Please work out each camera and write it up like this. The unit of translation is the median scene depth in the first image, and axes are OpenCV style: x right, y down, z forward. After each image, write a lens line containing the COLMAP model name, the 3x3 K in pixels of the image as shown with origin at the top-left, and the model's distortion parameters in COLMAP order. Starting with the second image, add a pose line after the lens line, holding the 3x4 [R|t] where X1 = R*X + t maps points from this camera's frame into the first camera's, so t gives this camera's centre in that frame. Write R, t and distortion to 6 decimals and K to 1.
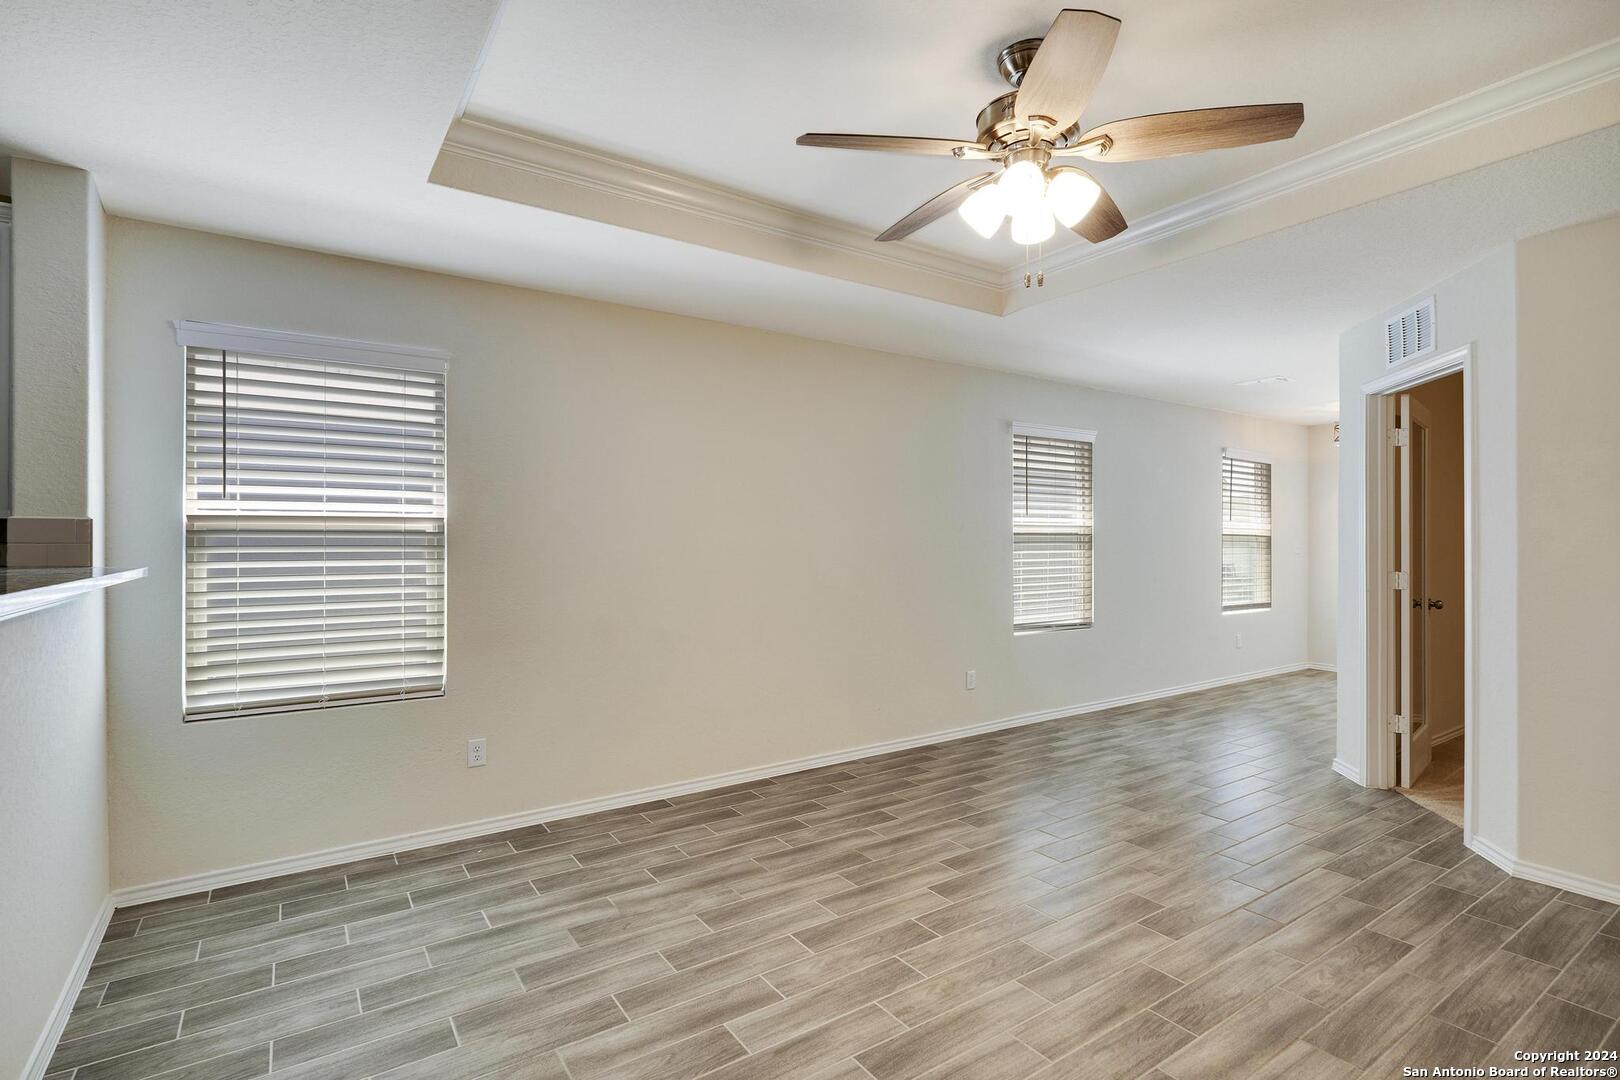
lens RADIAL K [[785.3, 0, 811.5], [0, 785.3, 541.0], [0, 0, 1]] dist [-0.002961, -0.001145]
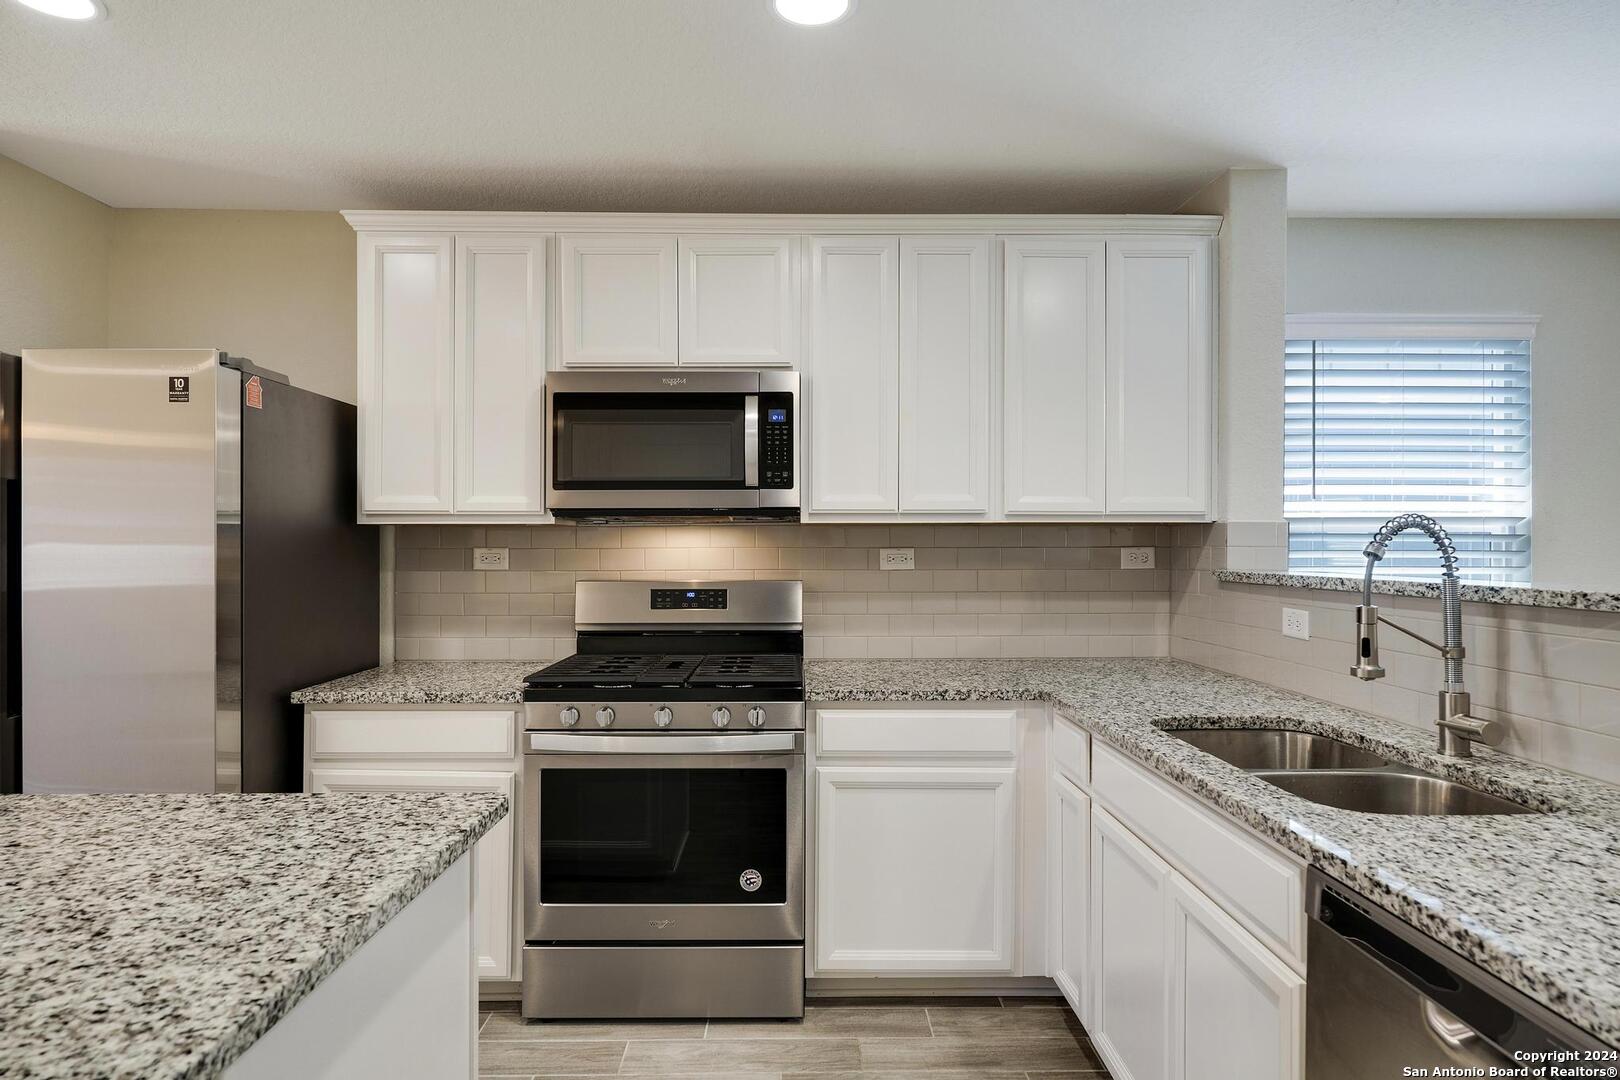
lens RADIAL K [[886.5, 0, 803.4], [0, 886.5, 550.8], [0, 0, 1]] dist [-0.000014, -0.001242]
pose [[0.833388, 0.001446, -0.552686, -0.669966], [-0.001066, 0.999999, 0.001010, 0.007219], [0.552687, -0.000252, 0.833389, -0.217585]]
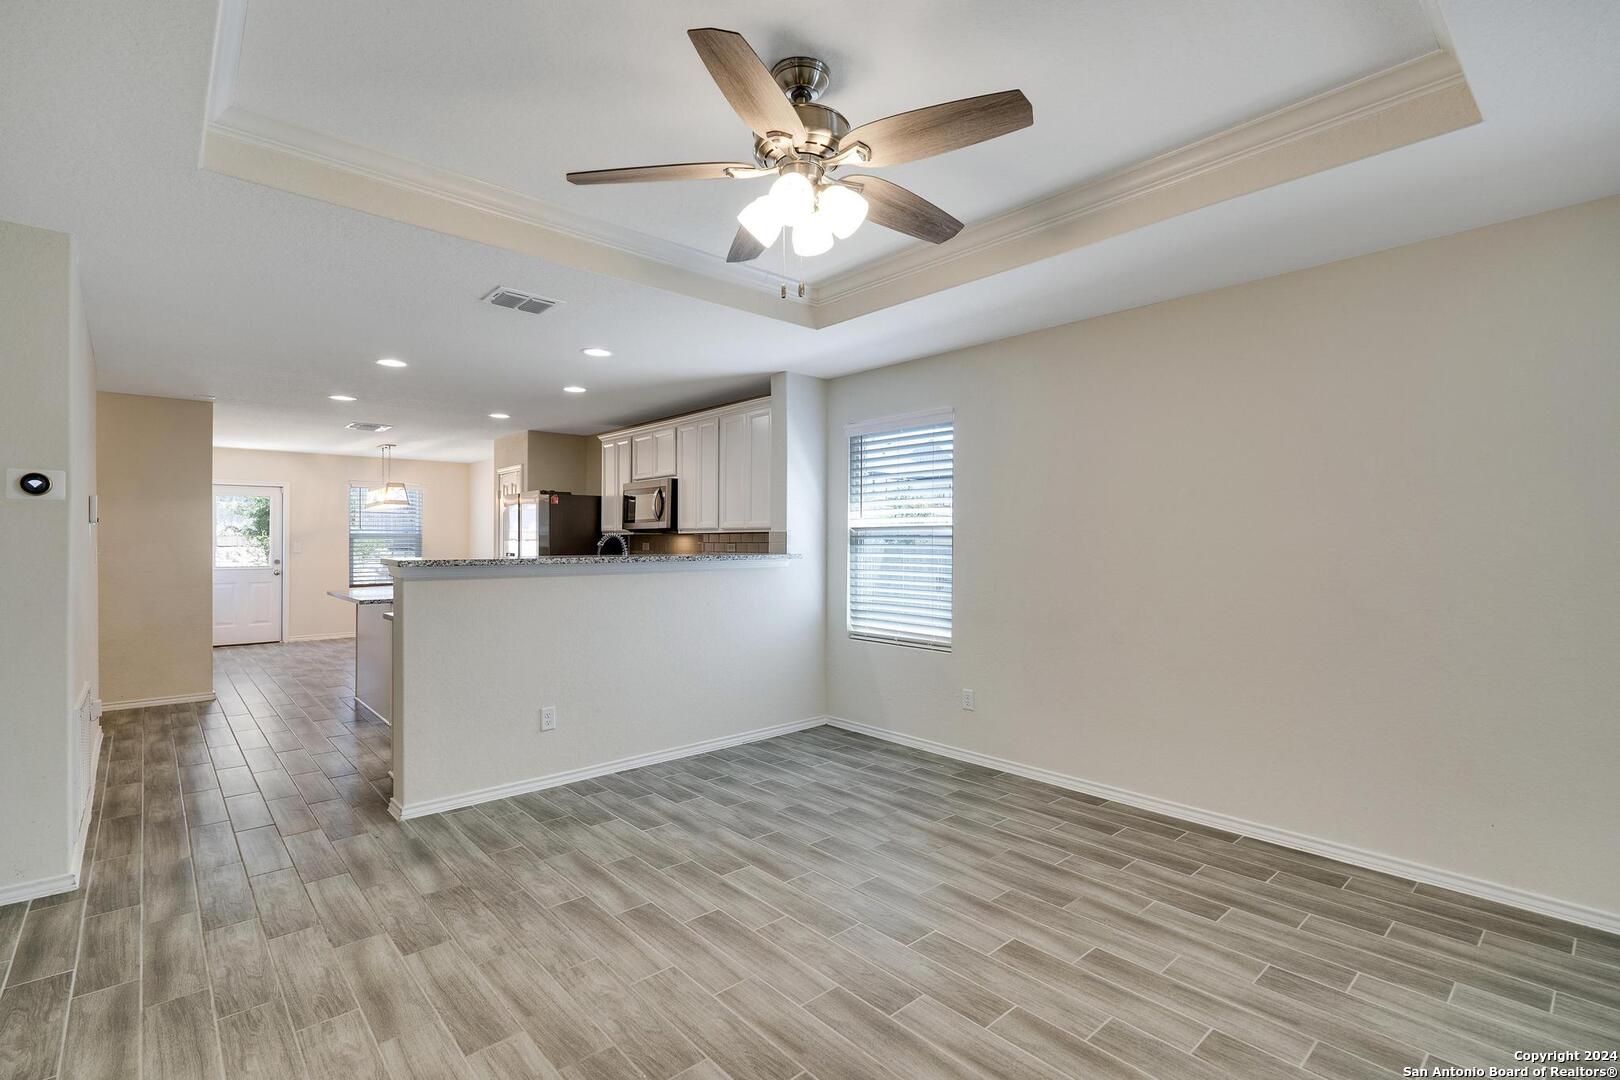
lens RADIAL K [[743.8, 0, 814.2], [0, 743.8, 538.0], [0, 0, 1]] dist [0.000343, -0.000149]
pose [[0.132834, -0.004853, -0.991126, 0.929939], [-0.004451, 0.999975, -0.005493, 0.002159], [0.991128, 0.005141, 0.132809, 0.661198]]
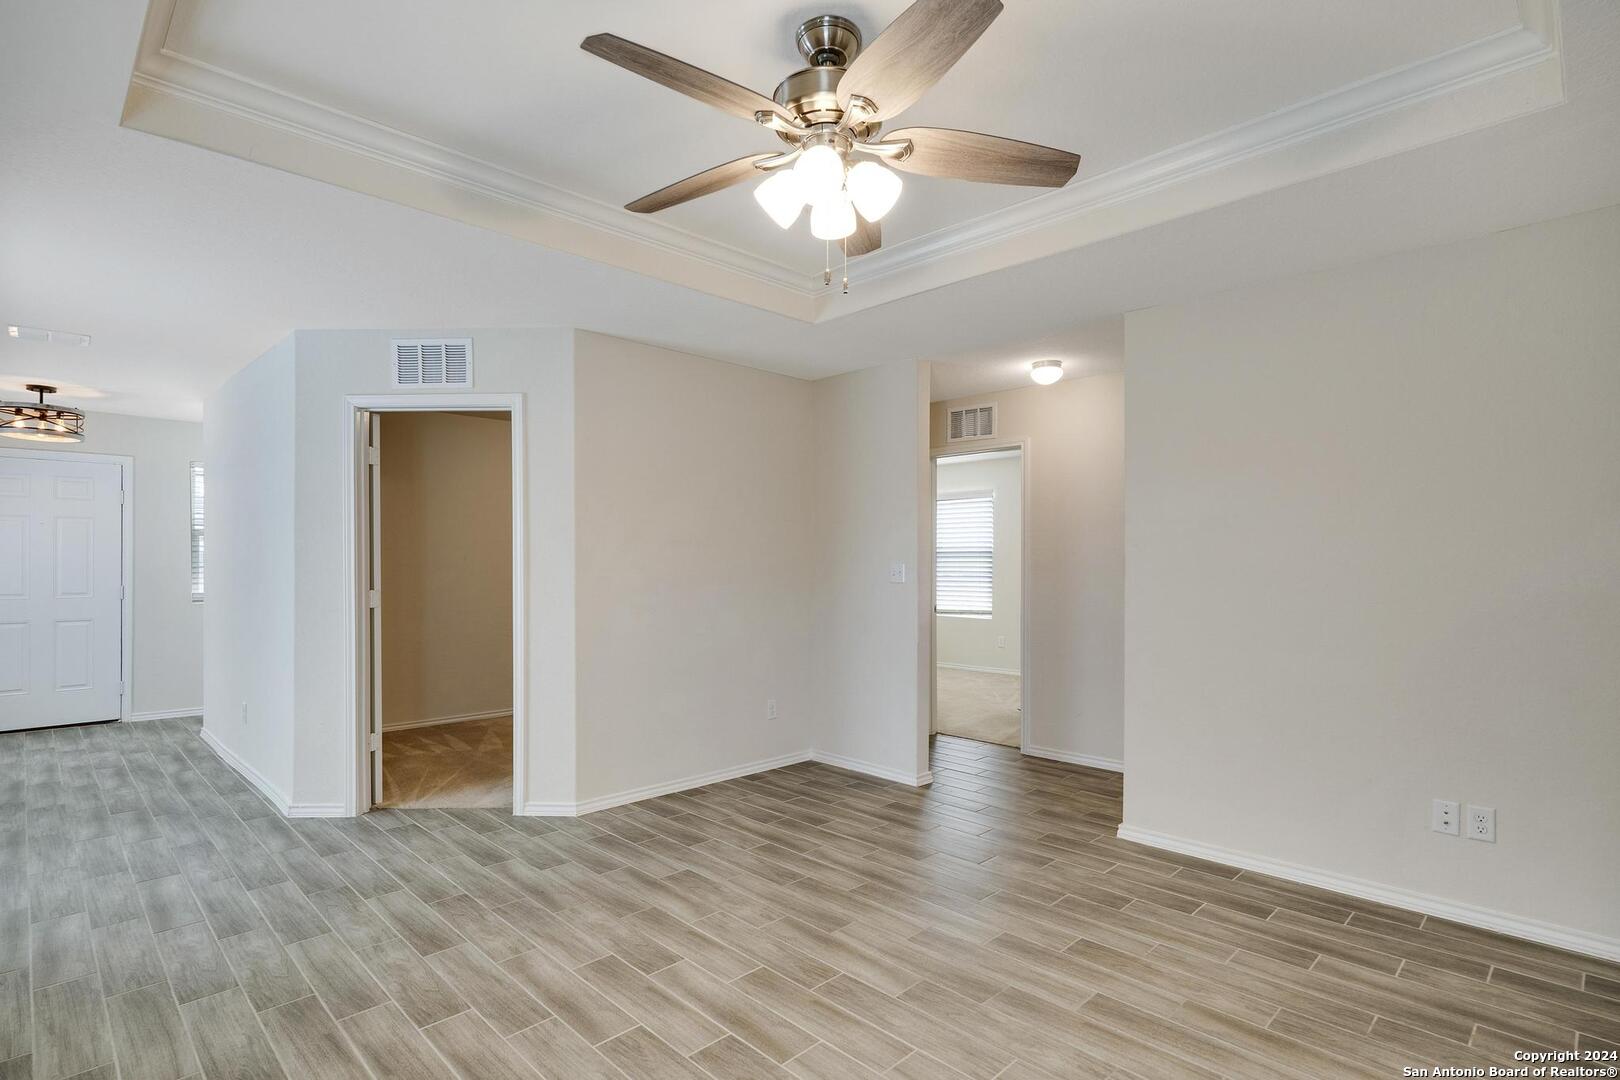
lens RADIAL K [[785.3, 0, 803.2], [0, 785.3, 565.2], [0, 0, 1]] dist [-0.002961, -0.001145]
pose [[-0.180819, -0.007368, 0.983489, -0.461825], [0.004056, 0.999958, 0.008237, 0.002430], [-0.983508, 0.005478, -0.180781, 0.886479]]
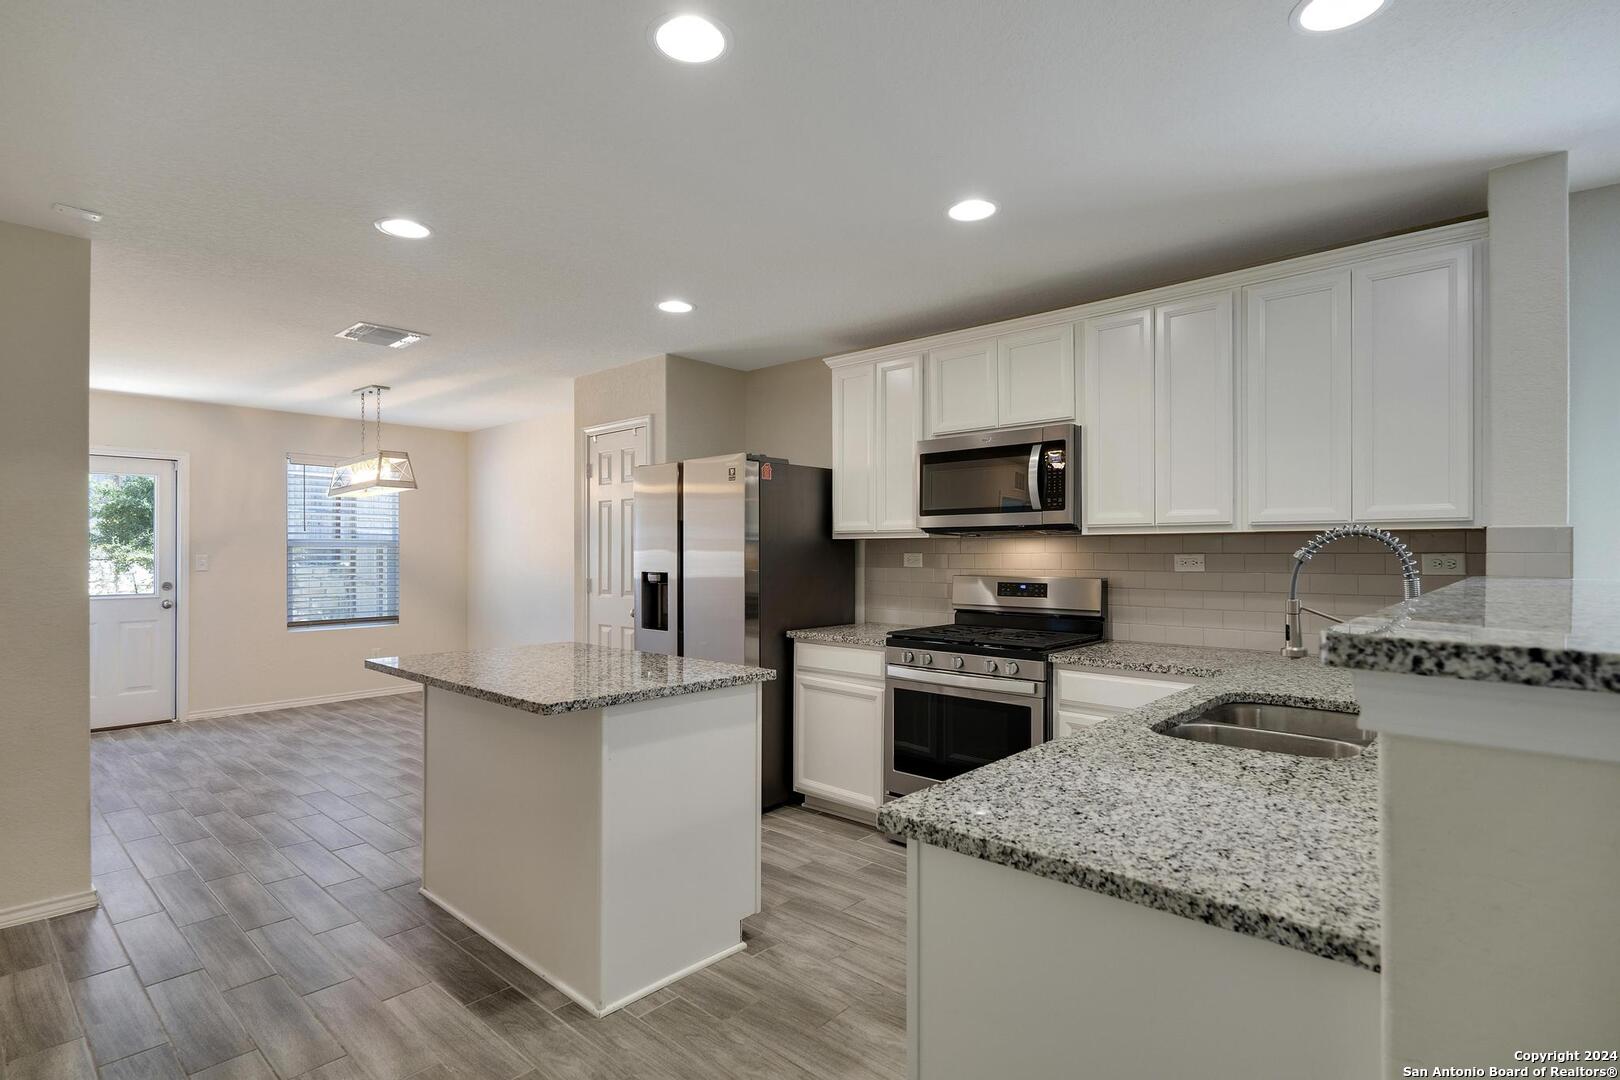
lens RADIAL K [[814.4, 0, 802.0], [0, 814.4, 547.6], [0, 0, 1]] dist [-0.004474, 0.000811]
pose [[0.222567, -0.006615, -0.974895, -0.159927], [-0.004674, 0.999958, -0.007852, 0.007907], [0.974906, 0.006304, 0.222527, -0.081735]]
